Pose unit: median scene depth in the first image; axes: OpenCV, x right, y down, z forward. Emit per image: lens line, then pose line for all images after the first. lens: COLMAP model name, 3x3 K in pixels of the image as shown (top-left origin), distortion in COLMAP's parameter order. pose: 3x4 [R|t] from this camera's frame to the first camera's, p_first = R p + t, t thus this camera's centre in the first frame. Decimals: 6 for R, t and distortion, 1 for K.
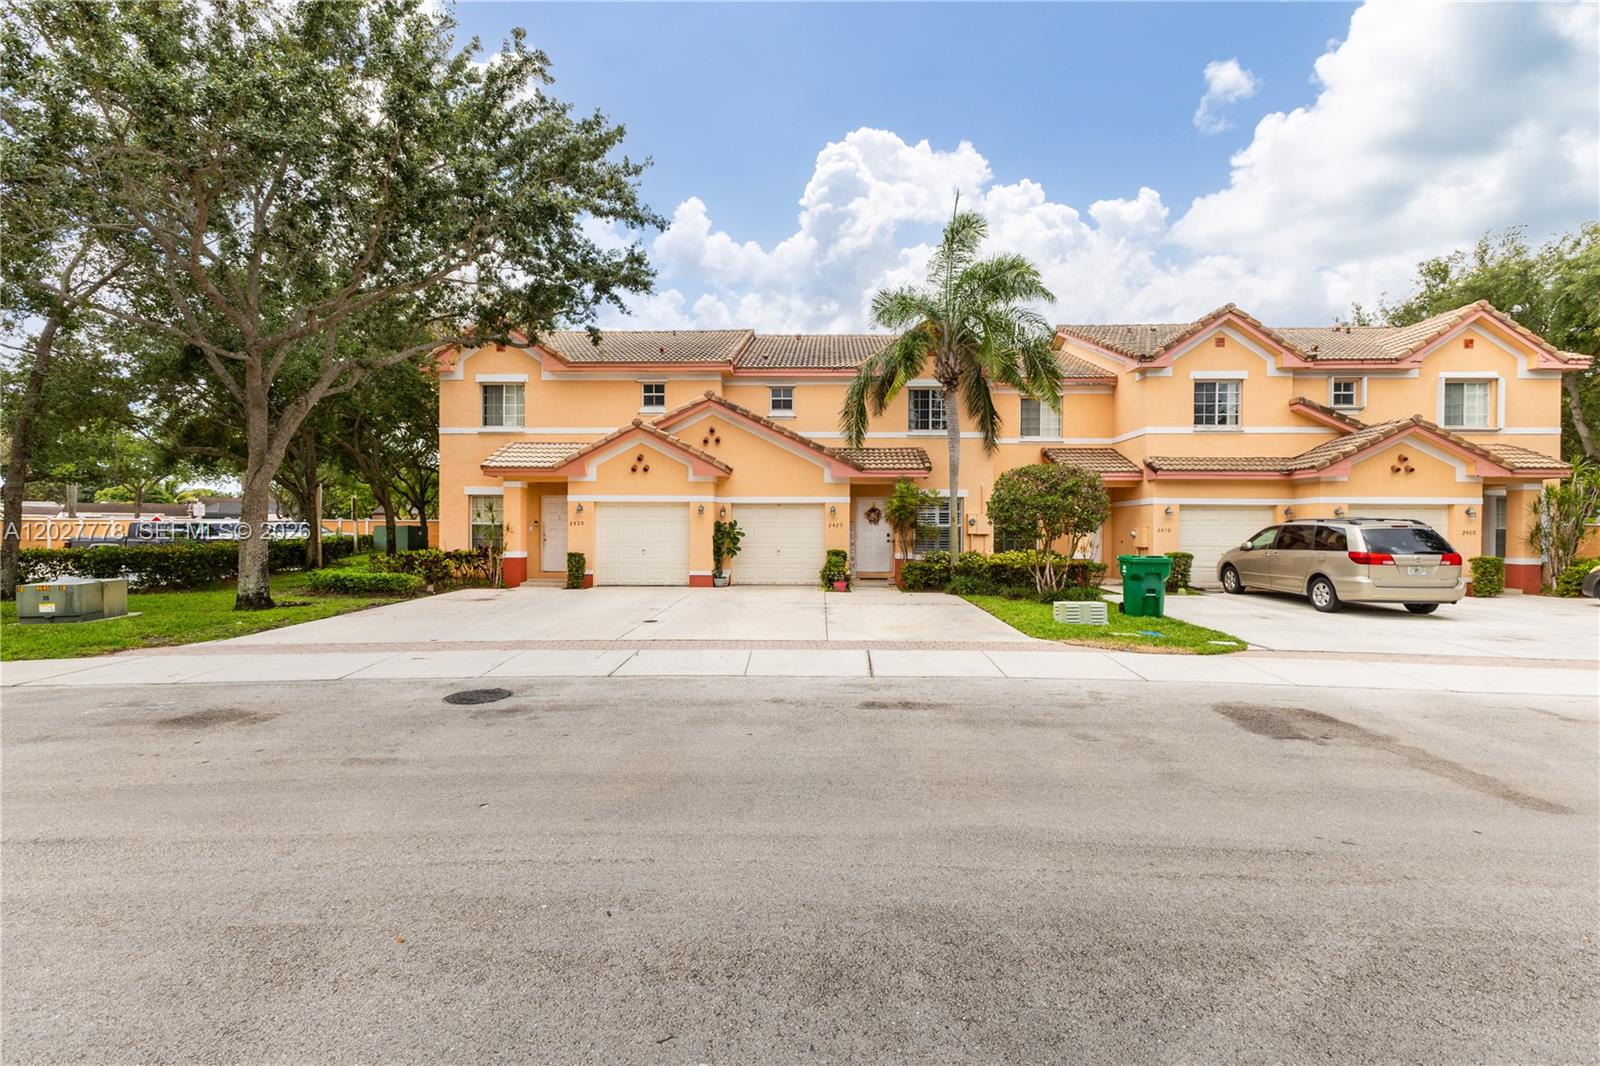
lens RADIAL K [[701.4, 0, 806.8], [0, 701.4, 529.1], [0, 0, 1]] dist [0.014261, -0.003547]
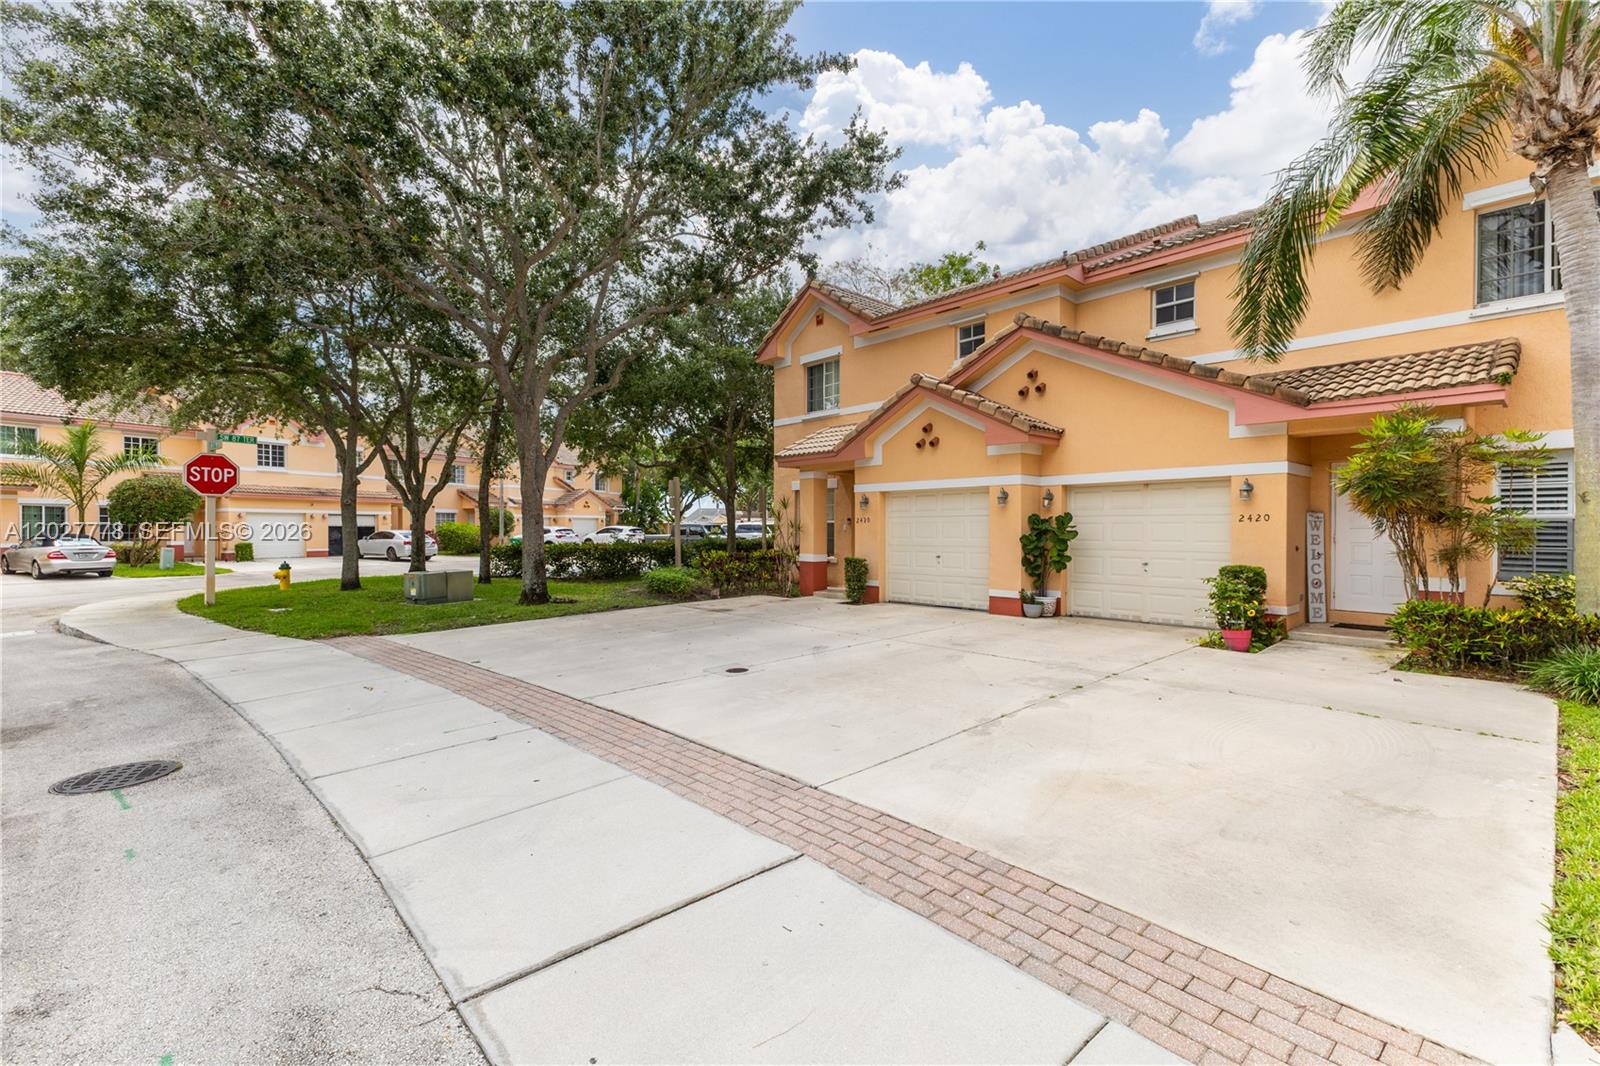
lens RADIAL K [[701.4, 0, 793.5], [0, 701.4, 526.4], [0, 0, 1]] dist [0.014261, -0.003547]
pose [[0.685601, -0.004834, -0.727961, 0.188307], [0.003431, 0.999988, -0.003409, 0.001112], [0.727969, -0.000161, 0.685610, 0.398636]]
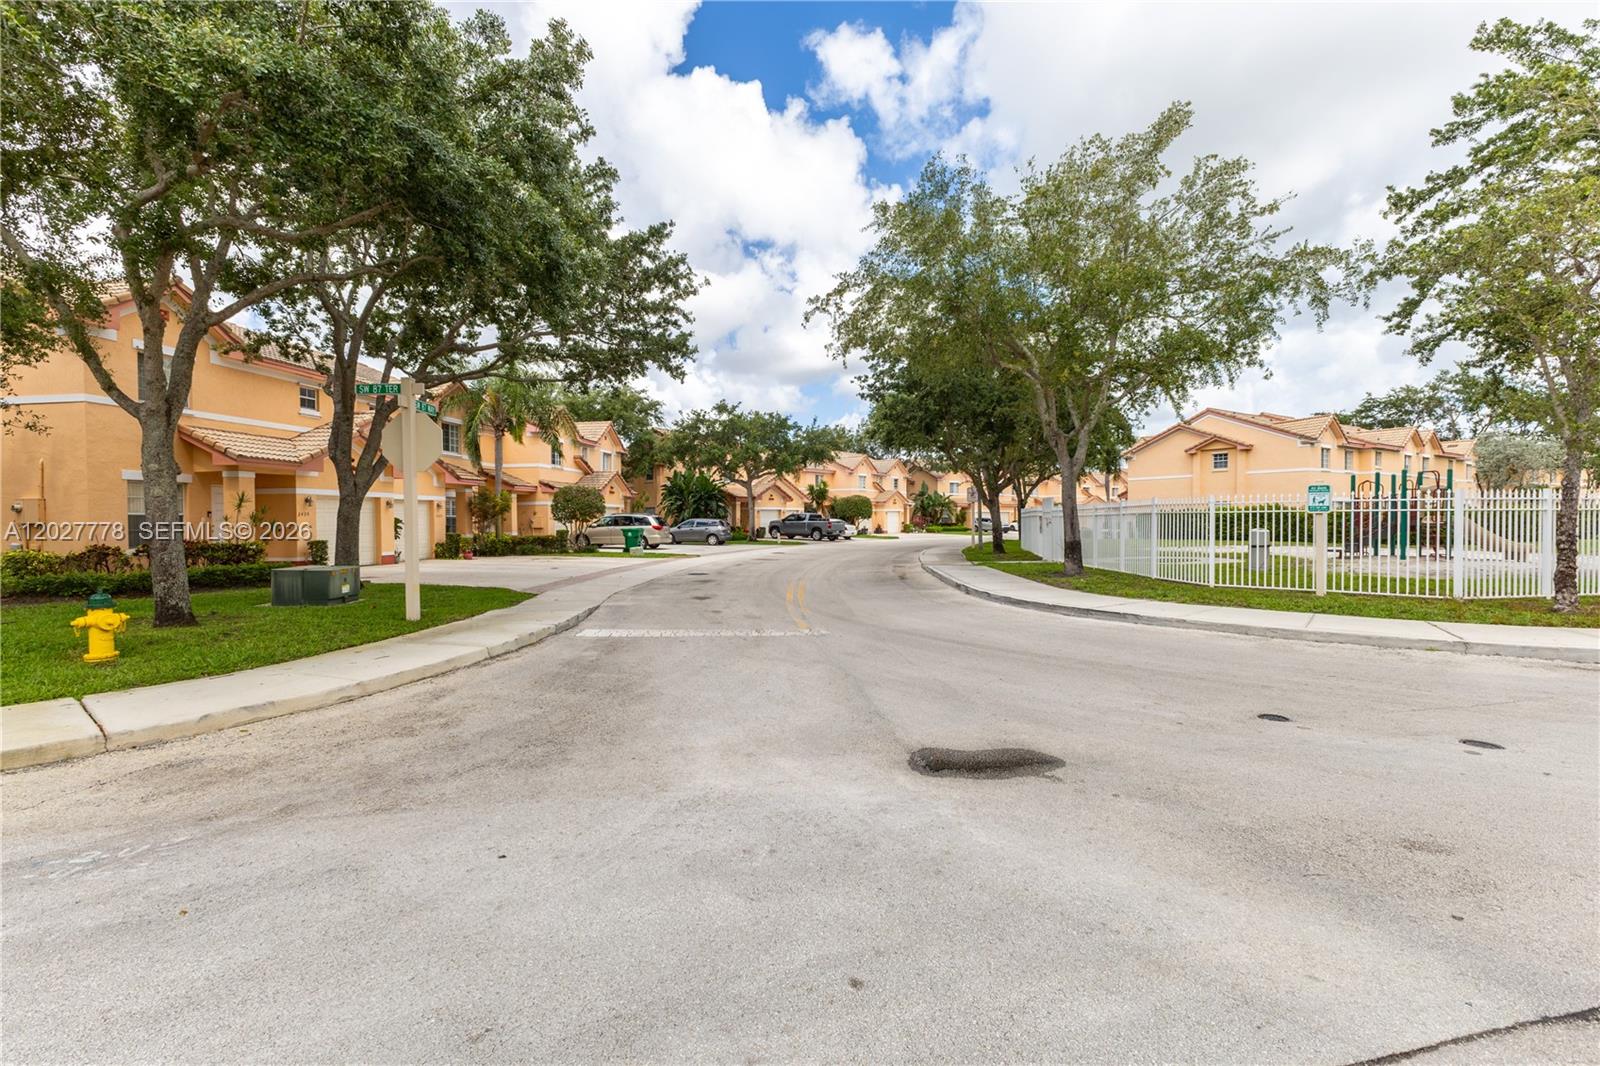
lens RADIAL K [[701.4, 0, 797.0], [0, 701.4, 532.8], [0, 0, 1]] dist [0.014261, -0.003547]
pose [[0.121262, -0.023658, 0.992339, -1.308393], [0.009434, 0.999698, 0.022681, 0.003120], [-0.992576, 0.006611, 0.121448, 0.103487]]
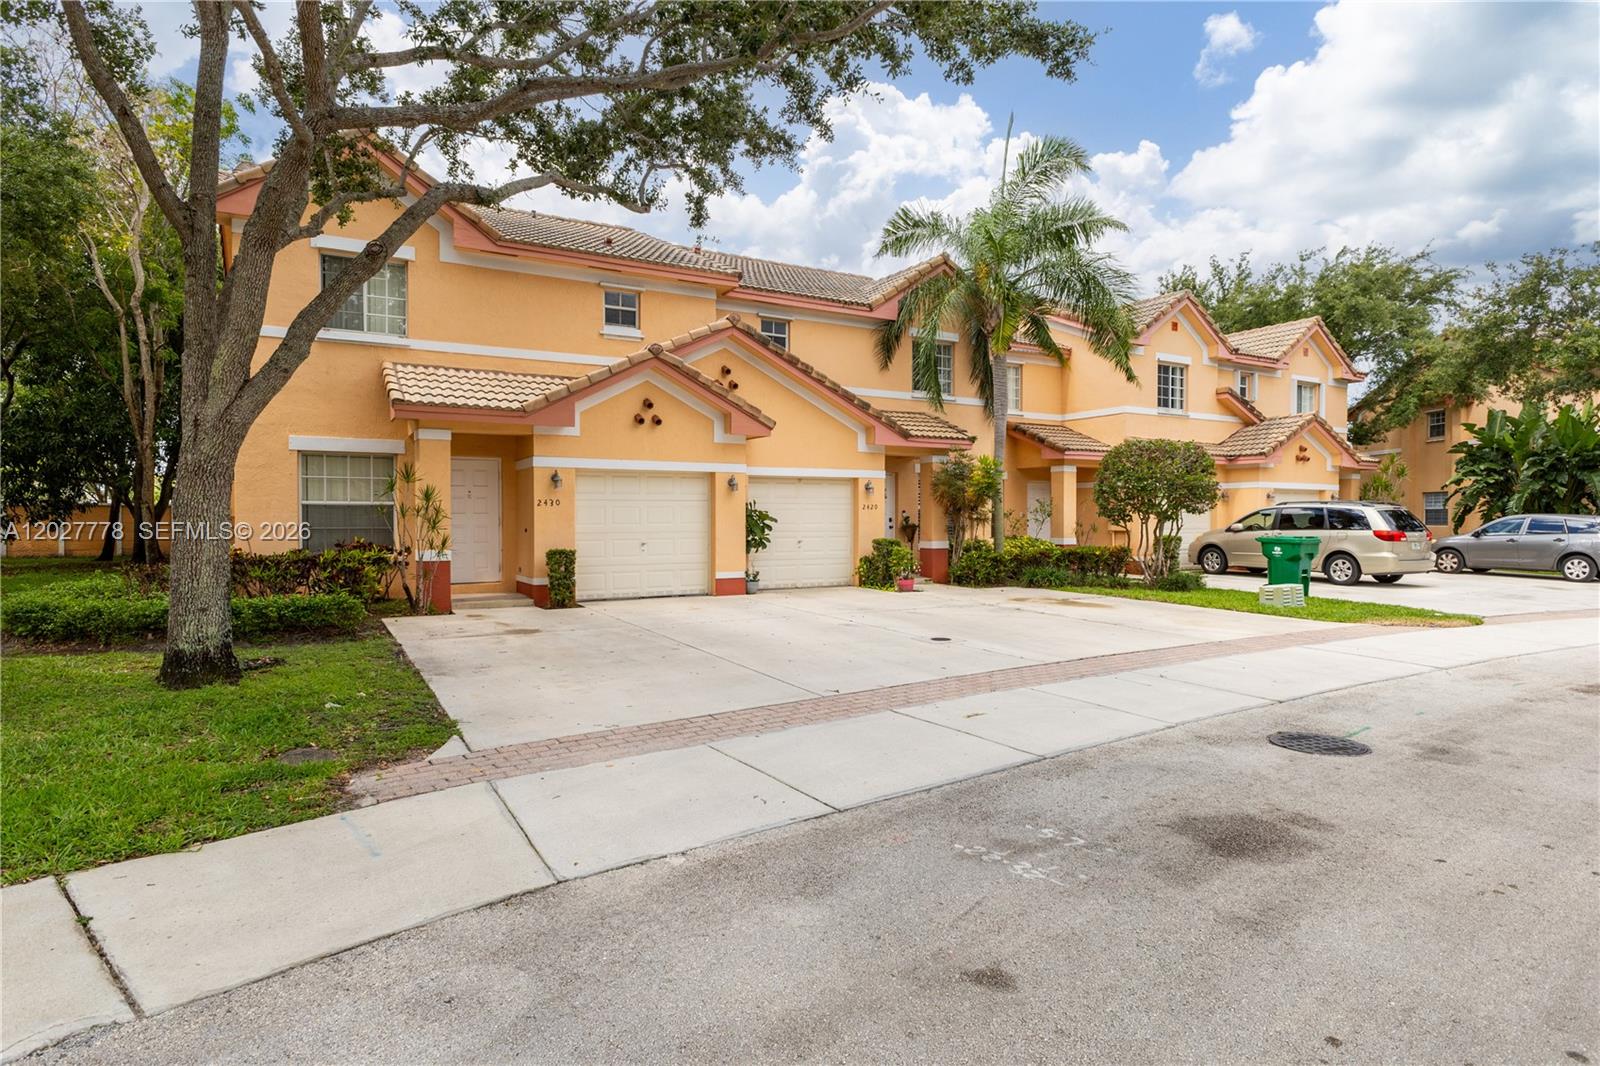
lens RADIAL K [[878.9, 0, 805.3], [0, 878.9, 531.2], [0, 0, 1]] dist [0.006056, -0.000937]
pose [[0.846743, -0.011946, 0.531868, -0.542230], [0.004042, 0.999863, 0.016022, 0.005449], [-0.531987, -0.011417, 0.846675, 0.217567]]
